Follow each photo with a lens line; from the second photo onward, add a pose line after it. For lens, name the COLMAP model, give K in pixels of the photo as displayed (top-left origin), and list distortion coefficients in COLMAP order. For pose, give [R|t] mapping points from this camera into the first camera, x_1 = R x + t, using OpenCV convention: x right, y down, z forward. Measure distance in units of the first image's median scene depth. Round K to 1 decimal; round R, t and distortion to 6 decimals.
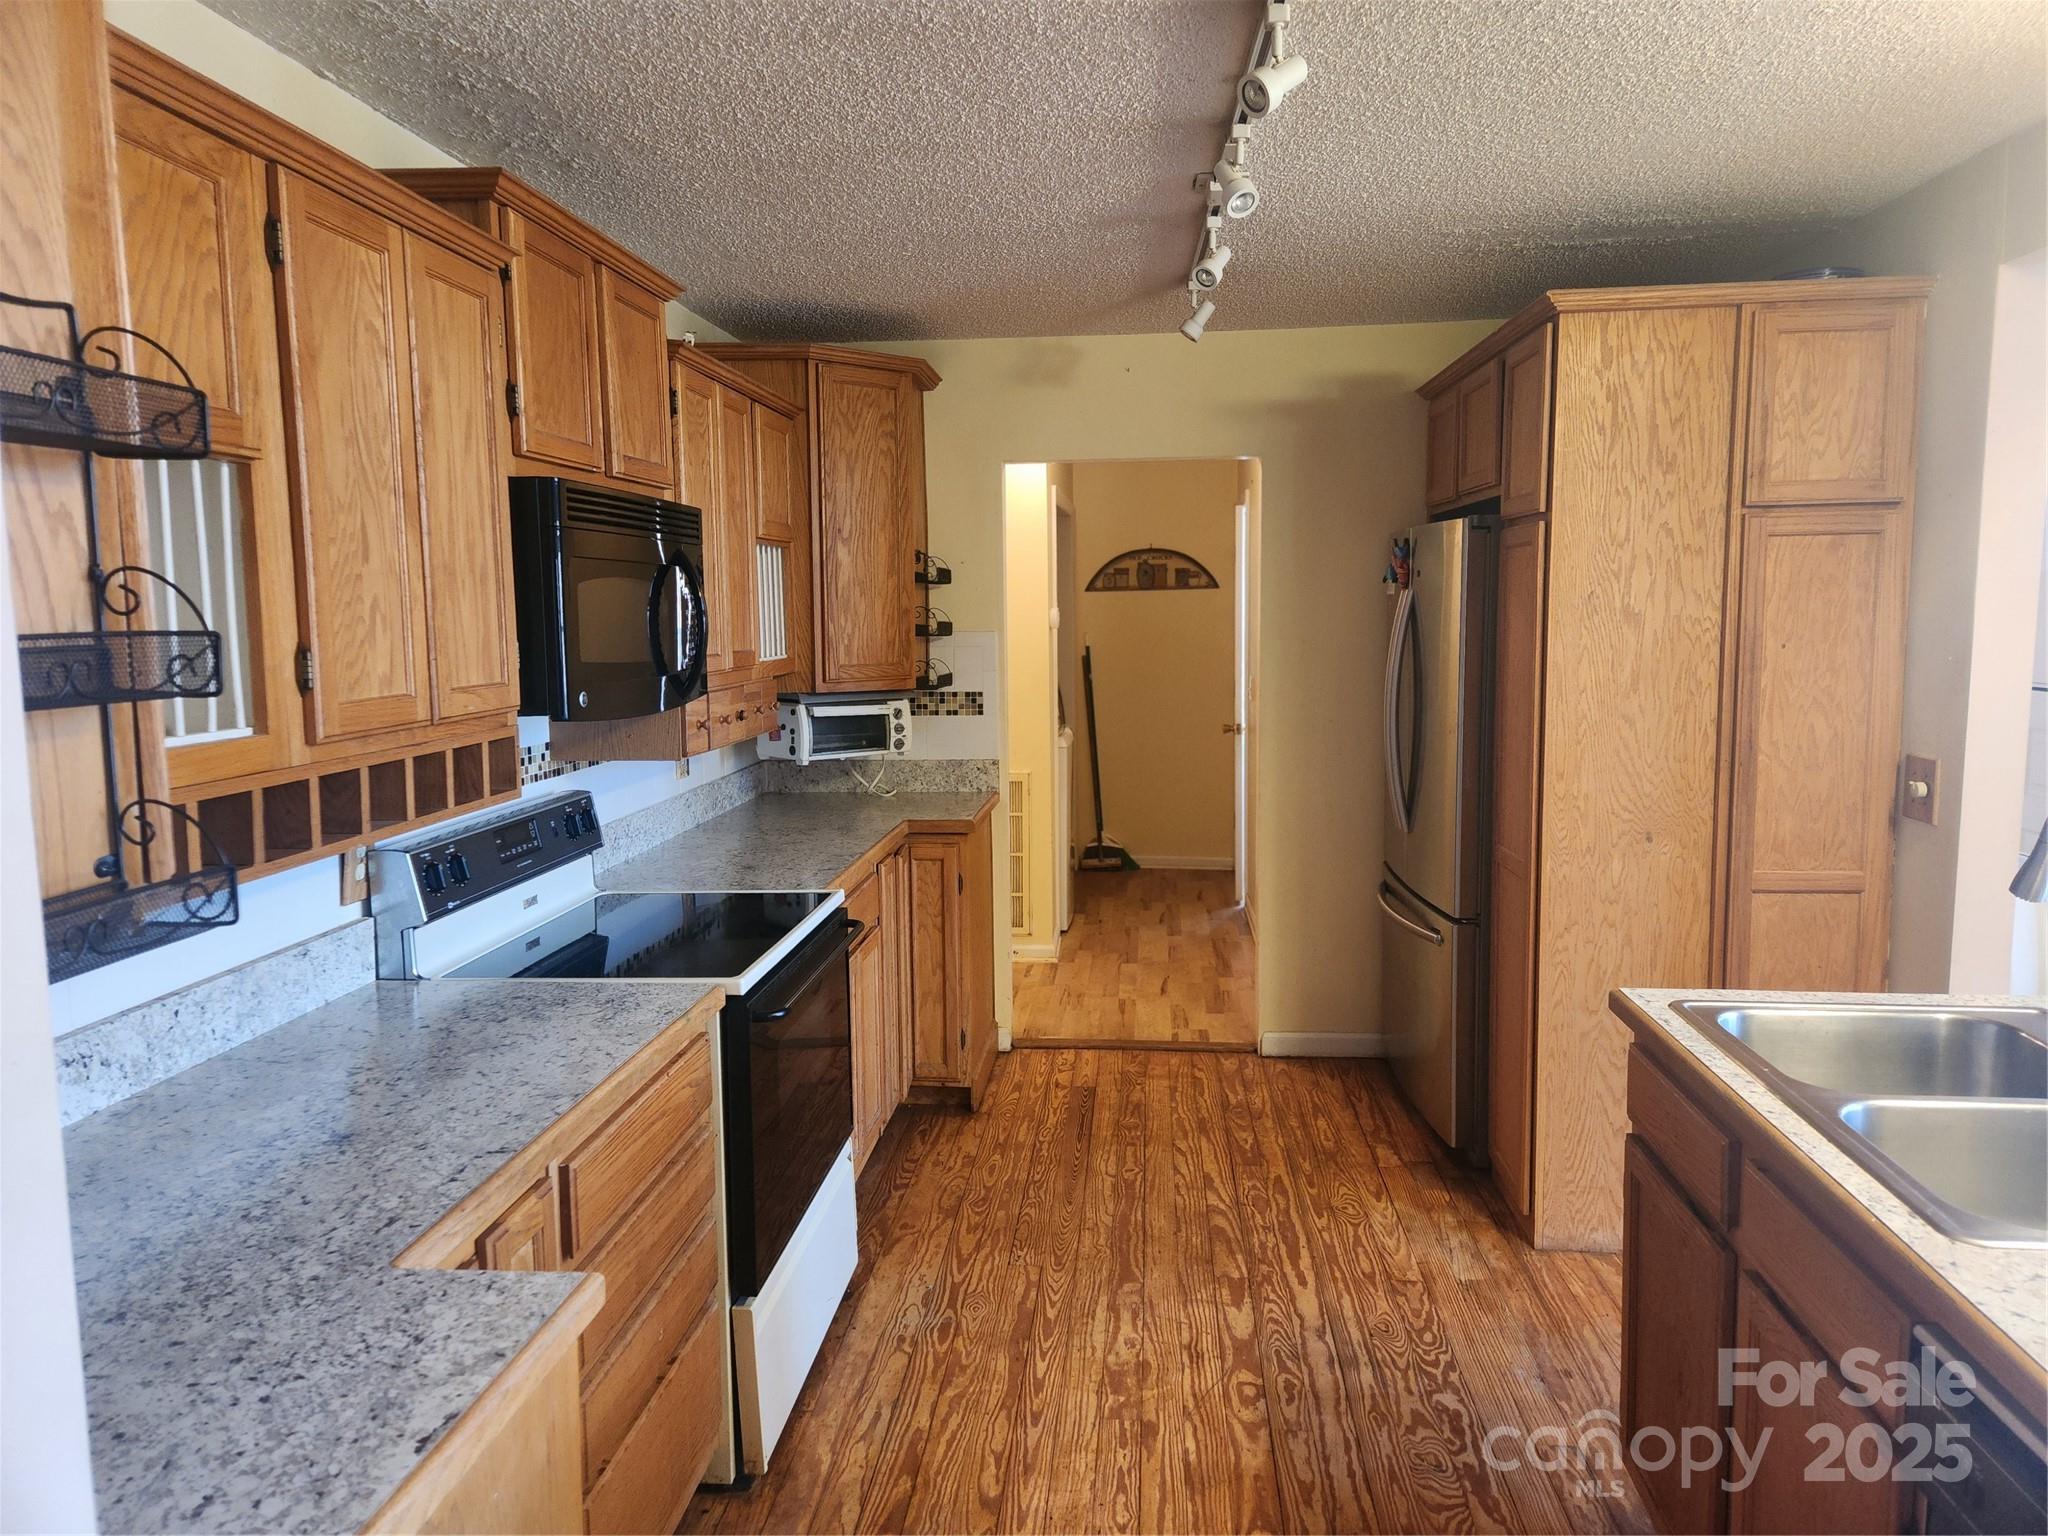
lens RADIAL K [[1359.8, 0, 1024.0], [0, 1359.8, 768.0], [0, 0, 1]] dist [0.055151, -0.043985]
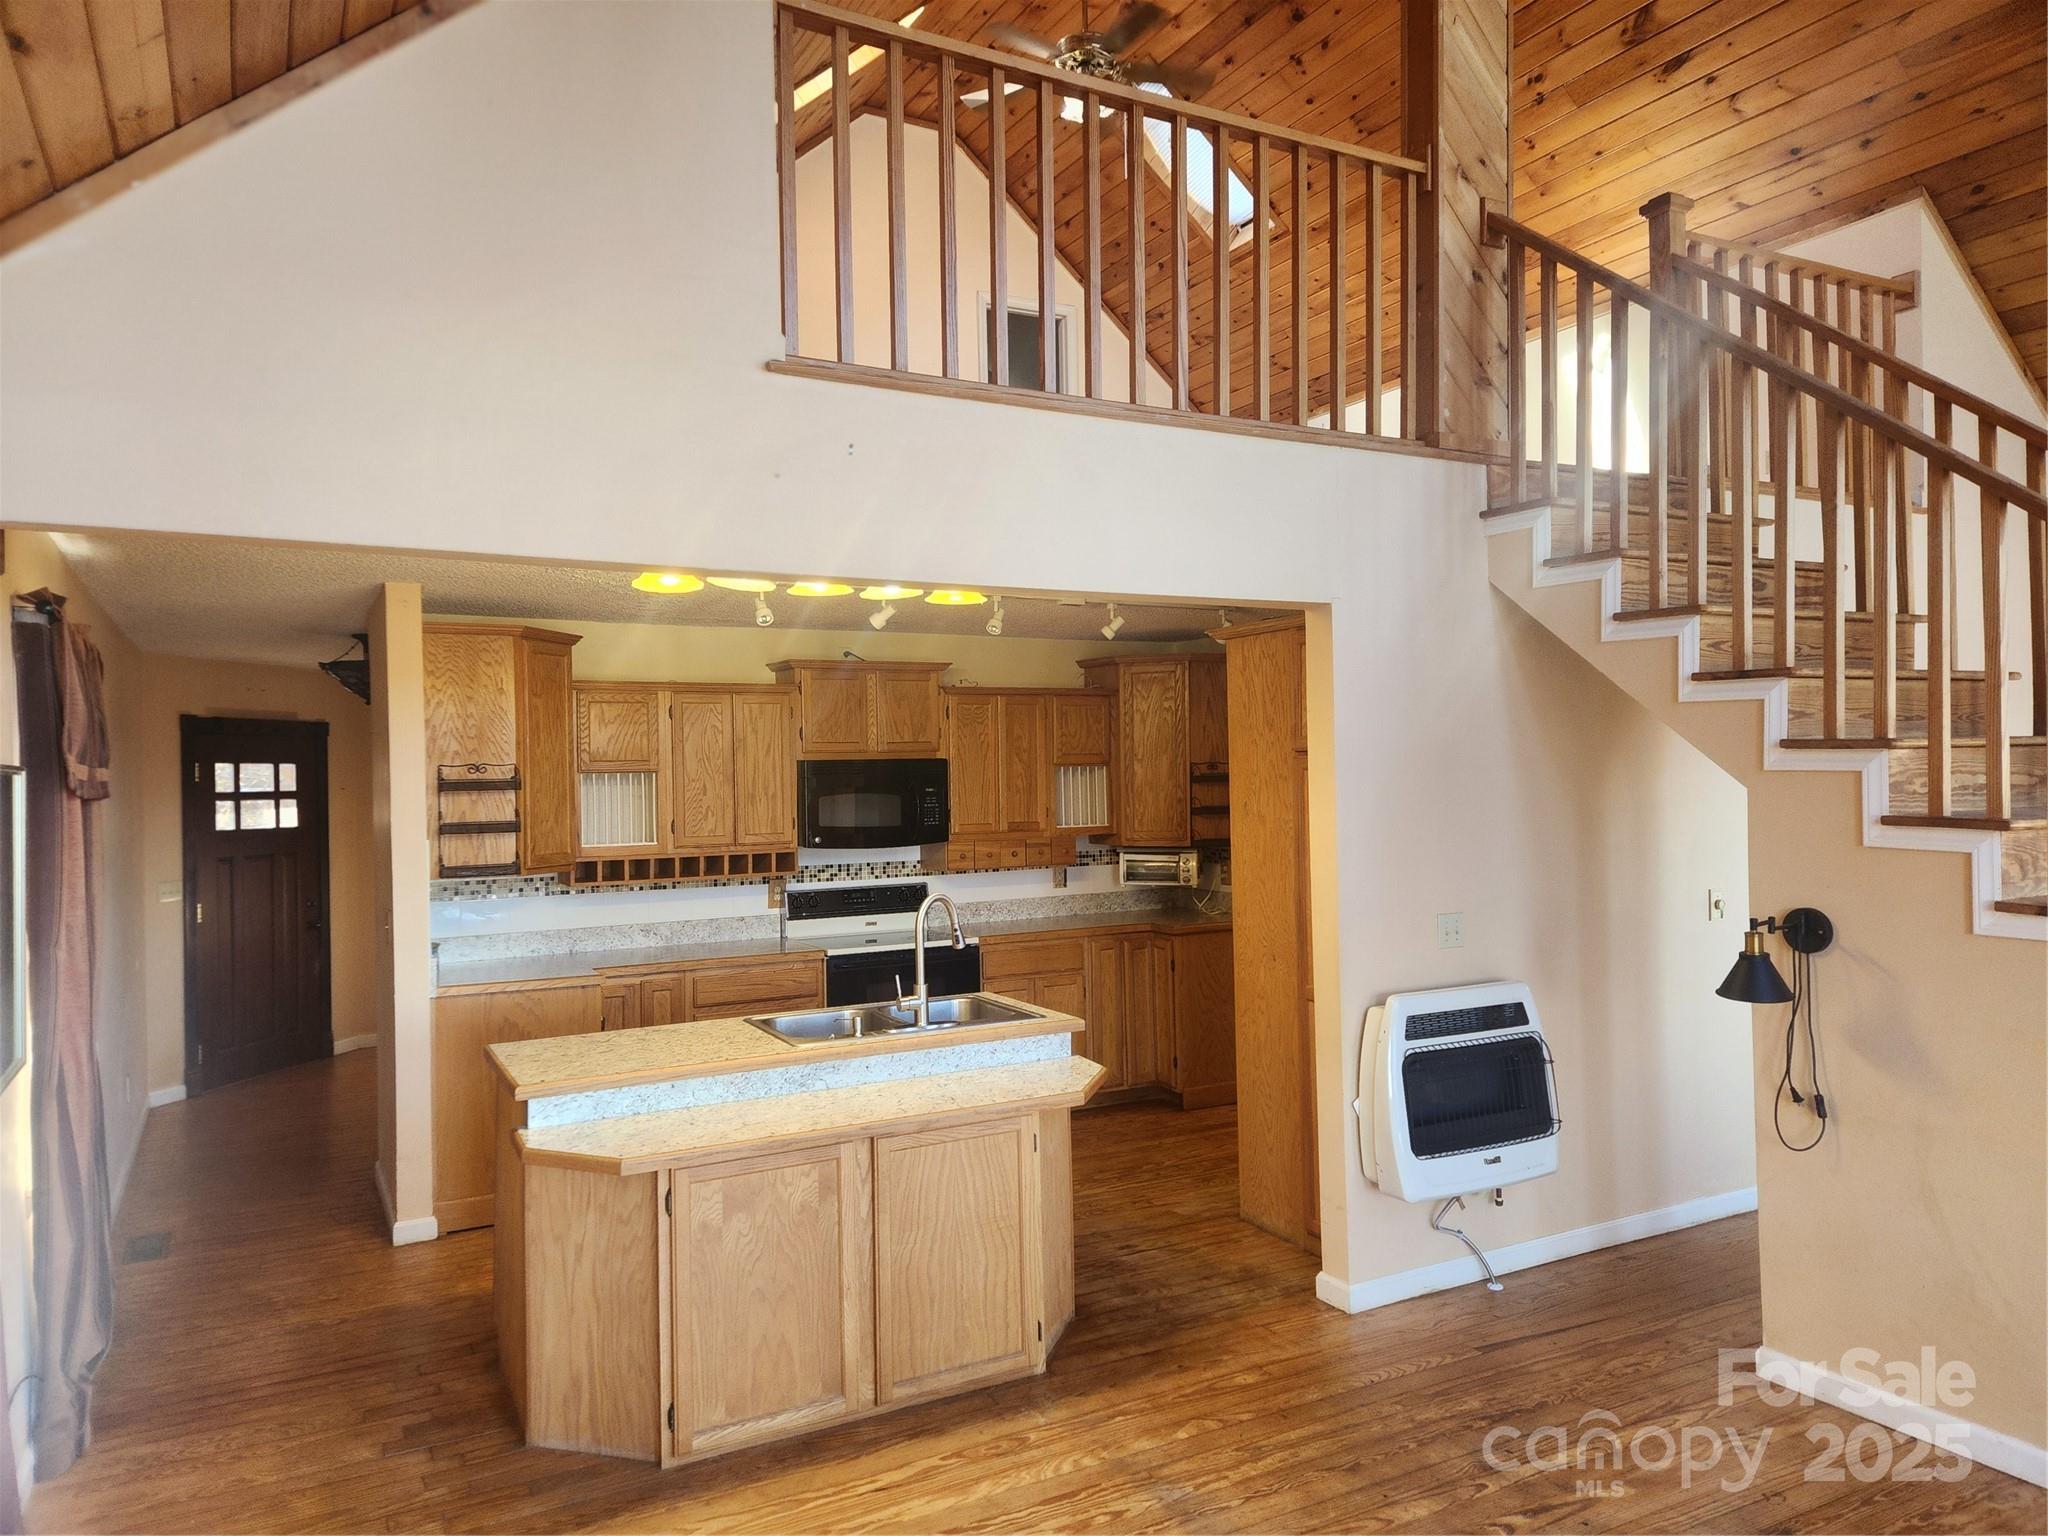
lens RADIAL K [[1359.8, 0, 1024.0], [0, 1359.8, 768.0], [0, 0, 1]] dist [0.055151, -0.043985]
pose [[0.559619, -0.003011, -0.828744, 1.607247], [-0.087318, 0.994213, -0.062574, -0.043564], [0.824137, 0.107382, 0.556118, -0.128163]]
